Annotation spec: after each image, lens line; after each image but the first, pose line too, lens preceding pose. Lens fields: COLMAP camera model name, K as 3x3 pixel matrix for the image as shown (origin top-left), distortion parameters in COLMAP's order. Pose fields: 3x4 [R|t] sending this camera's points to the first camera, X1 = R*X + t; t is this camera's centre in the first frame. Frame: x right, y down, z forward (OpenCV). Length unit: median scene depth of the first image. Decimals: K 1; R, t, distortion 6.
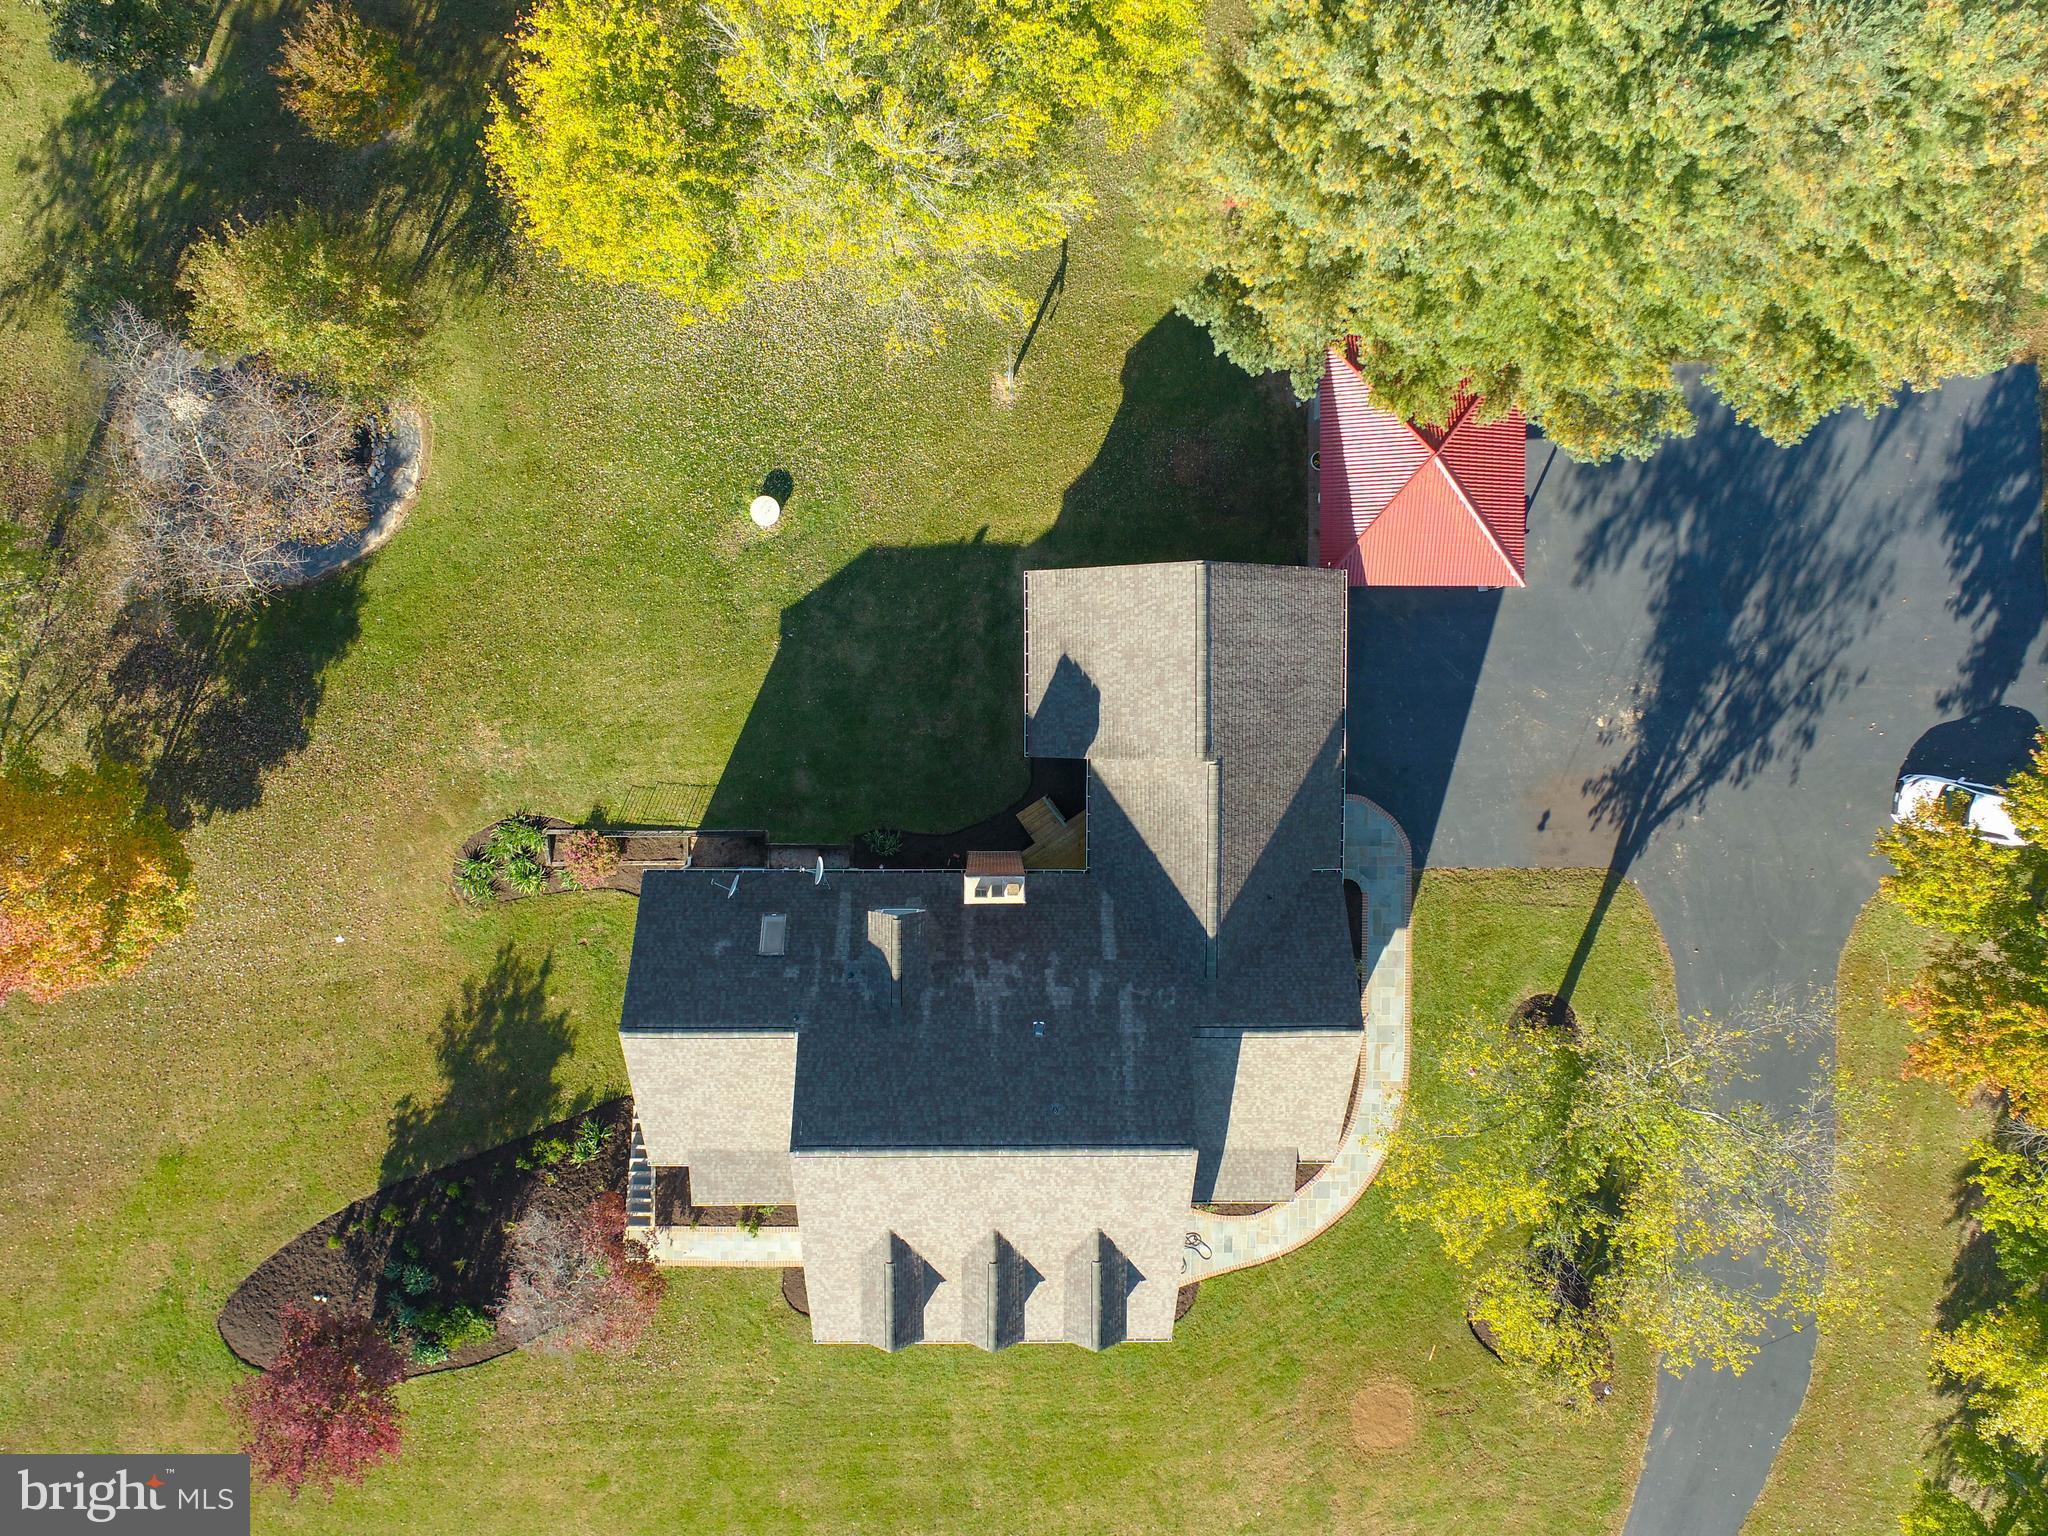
lens RADIAL K [[1441.7, 0, 1024.0], [0, 1441.7, 768.0], [0, 0, 1]] dist [0.033011, 0.000488]
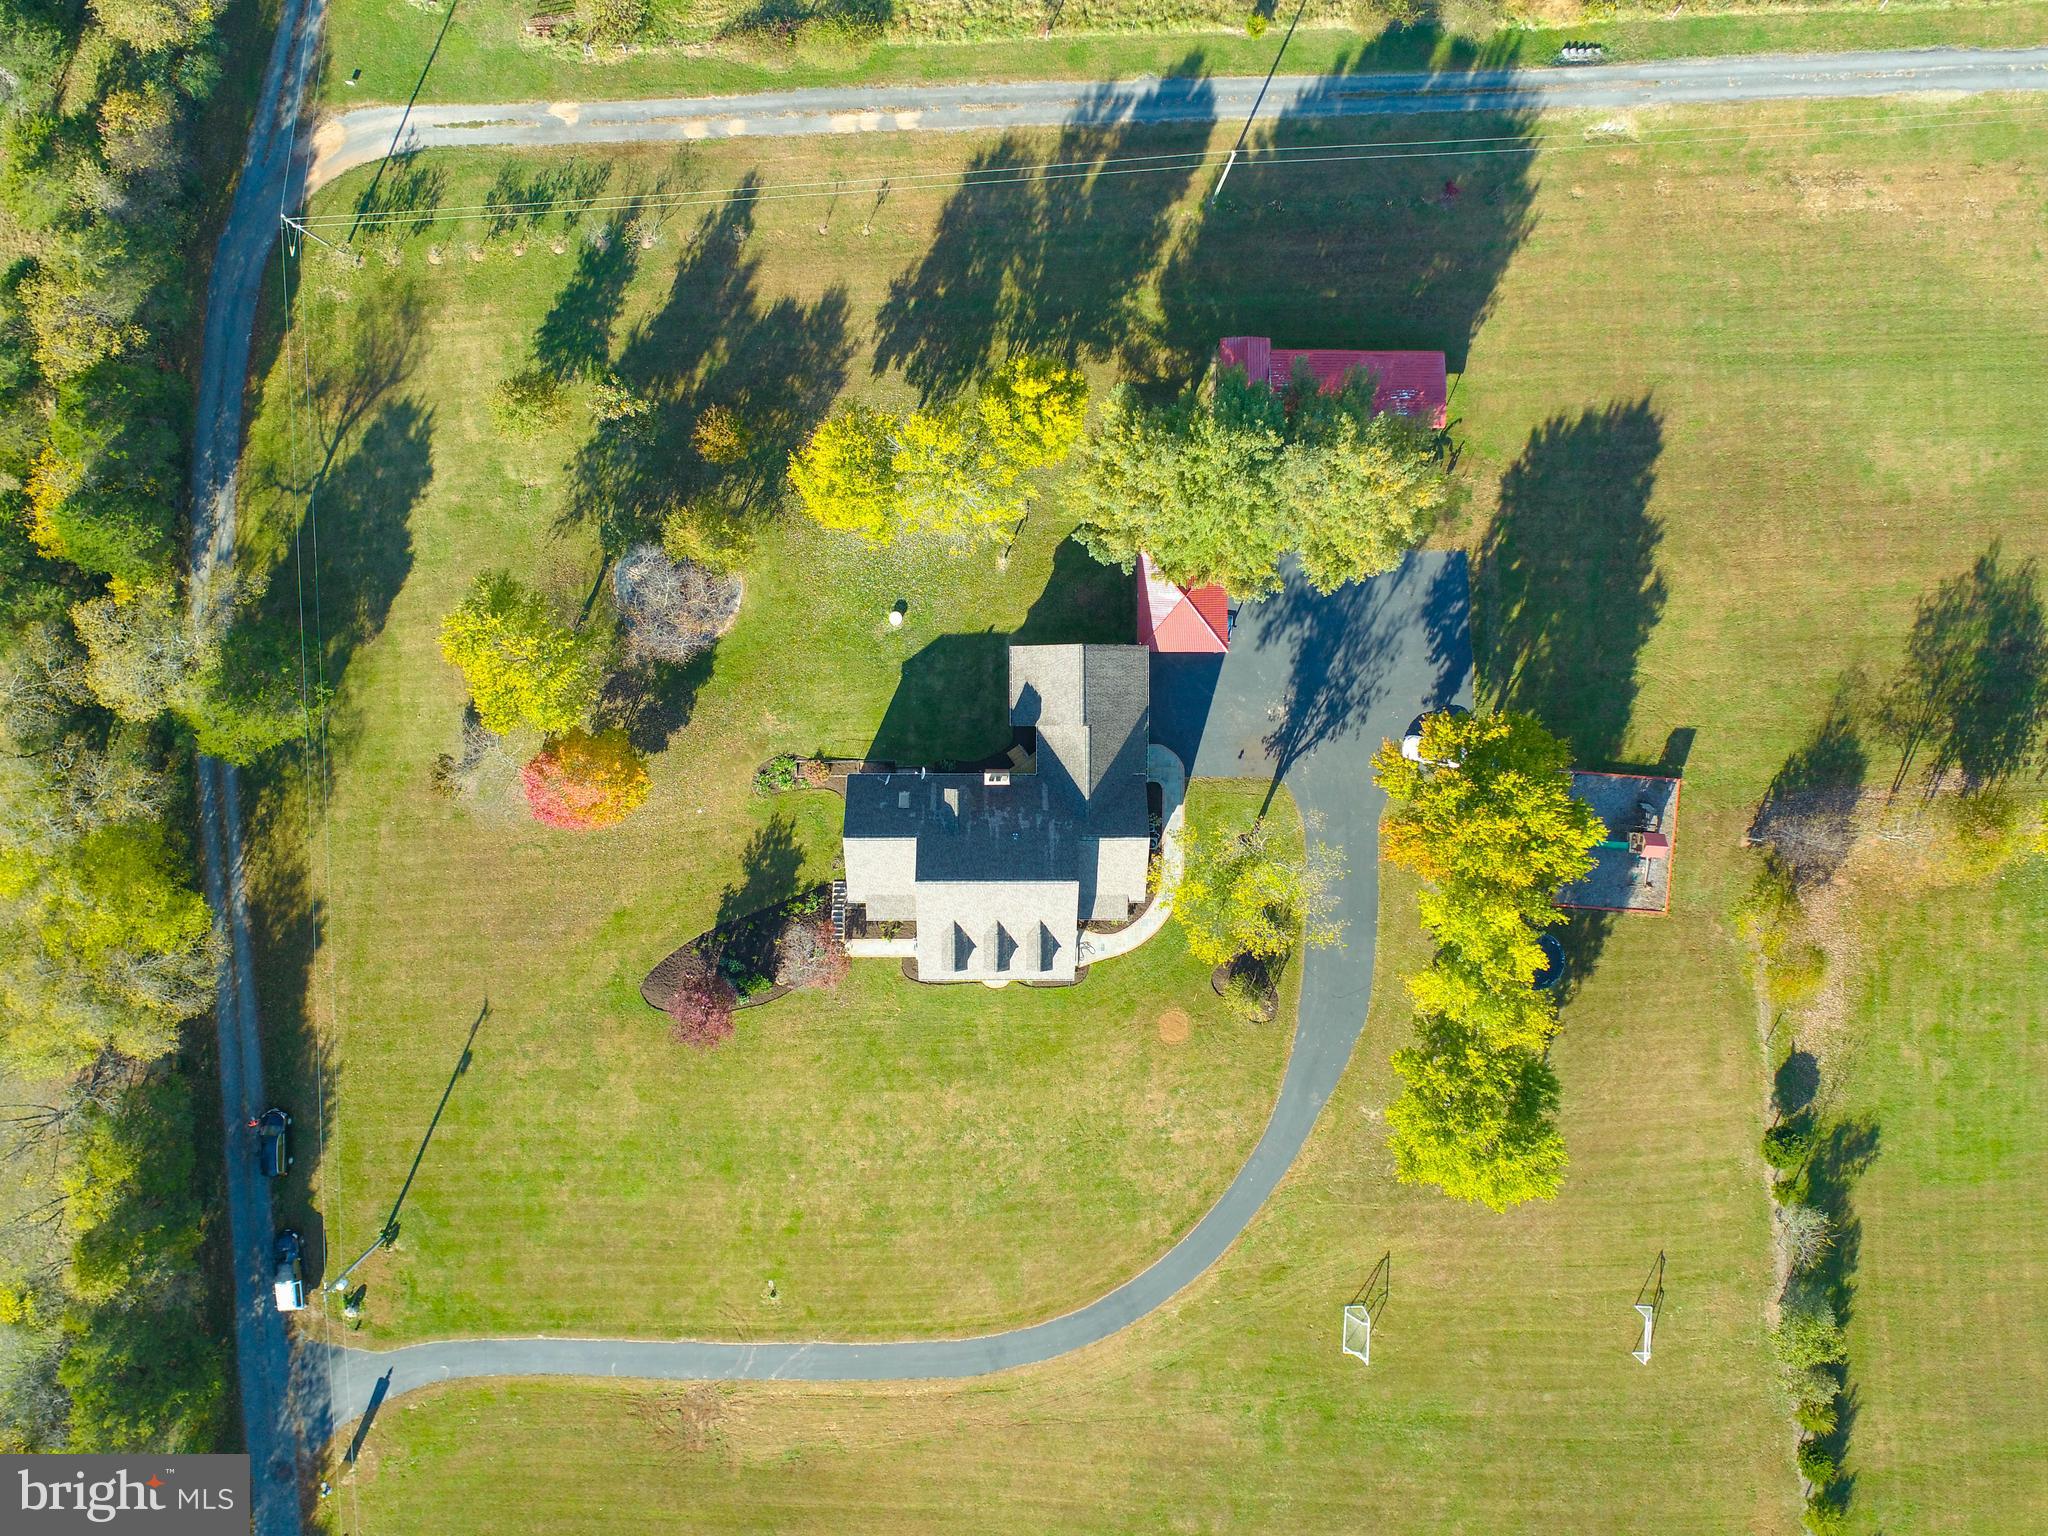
lens RADIAL K [[1520.4, 0, 1031.9], [0, 1520.4, 762.5], [0, 0, 1]] dist [-0.004886, 0.007121]
pose [[0.999999, -0.000856, 0.001035, 0.030534], [0.000873, 0.999852, -0.017153, 0.086064], [-0.001020, 0.017154, 0.999852, -1.339959]]
